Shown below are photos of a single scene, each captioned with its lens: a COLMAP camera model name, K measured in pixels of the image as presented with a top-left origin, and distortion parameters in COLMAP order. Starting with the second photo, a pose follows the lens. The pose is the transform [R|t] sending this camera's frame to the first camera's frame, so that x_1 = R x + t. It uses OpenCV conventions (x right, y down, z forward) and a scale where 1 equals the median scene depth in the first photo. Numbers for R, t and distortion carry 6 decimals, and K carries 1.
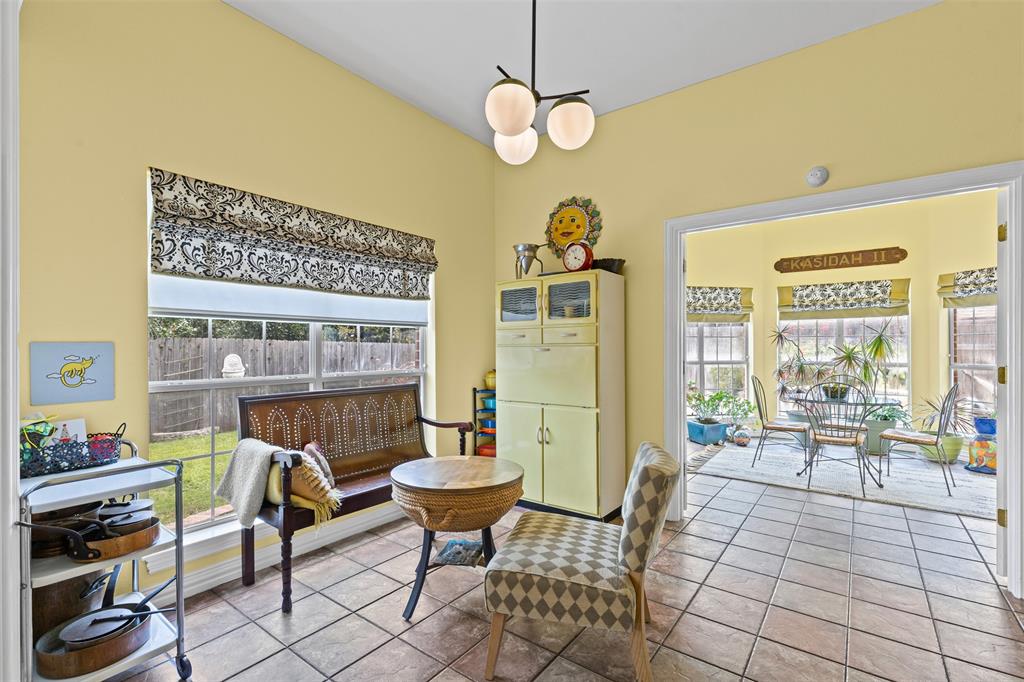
lens RADIAL K [[463.0, 0, 519.9], [0, 463.0, 353.6], [0, 0, 1]] dist [0.003773, -0.000792]
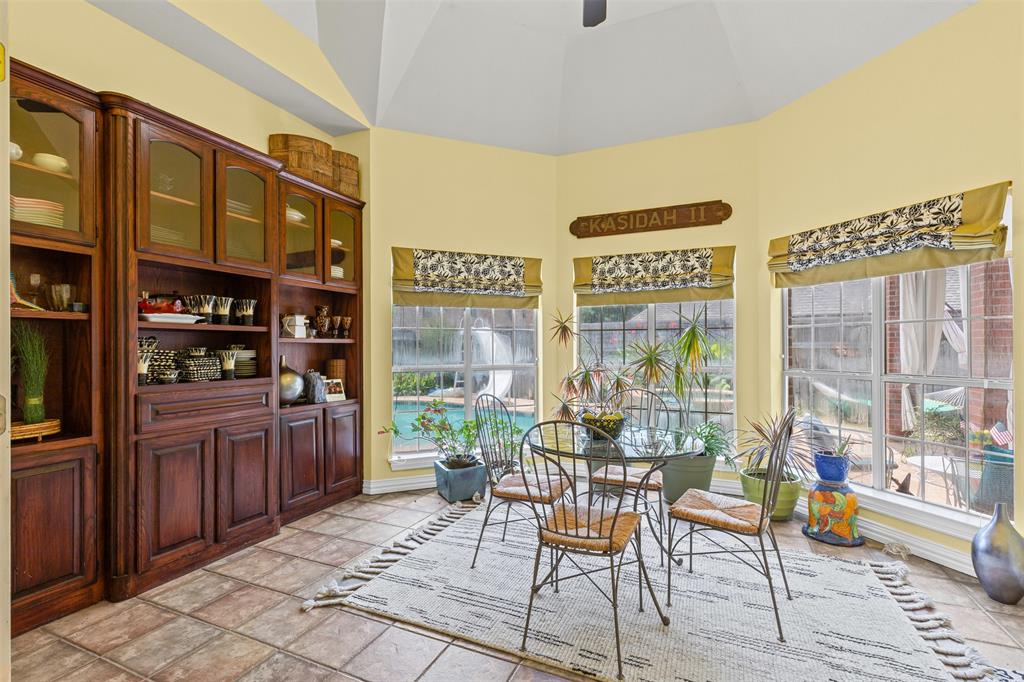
lens RADIAL K [[463.0, 0, 519.9], [0, 463.0, 353.6], [0, 0, 1]] dist [0.003773, -0.000792]
pose [[0.974886, -0.003712, 0.222675, 0.359172], [0.003290, 0.999992, 0.002268, -0.003549], [-0.222681, -0.001479, 0.974890, 0.381931]]
